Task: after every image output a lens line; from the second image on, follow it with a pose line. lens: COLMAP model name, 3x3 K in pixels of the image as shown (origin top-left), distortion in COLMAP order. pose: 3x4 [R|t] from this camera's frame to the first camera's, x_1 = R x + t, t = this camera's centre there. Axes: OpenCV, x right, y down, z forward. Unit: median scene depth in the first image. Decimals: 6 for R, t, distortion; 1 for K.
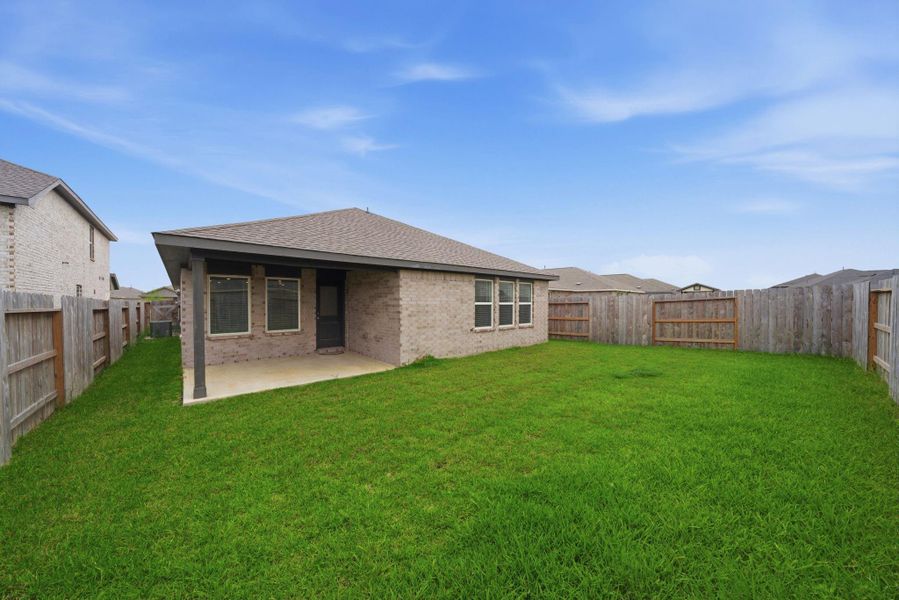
lens RADIAL K [[316.7, 0, 449.5], [0, 316.7, 300.0], [0, 0, 1]] dist [0.020454, 0.000165]
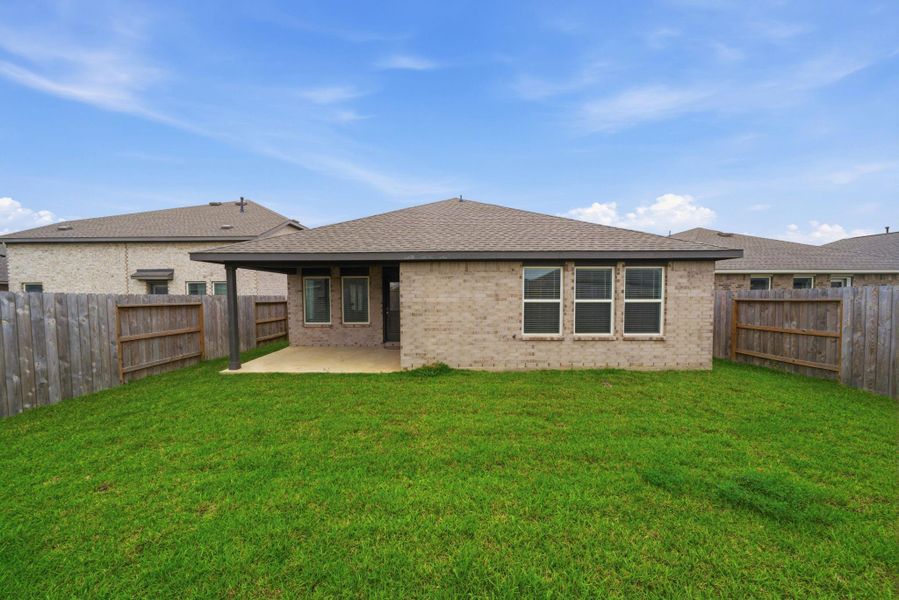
lens RADIAL K [[316.7, 0, 449.5], [0, 316.7, 300.0], [0, 0, 1]] dist [0.020454, 0.000165]
pose [[0.743455, 0.010029, -0.668711, 0.459816], [0.006345, 0.999737, 0.022048, -0.008287], [0.668756, -0.020634, 0.743195, 0.361313]]
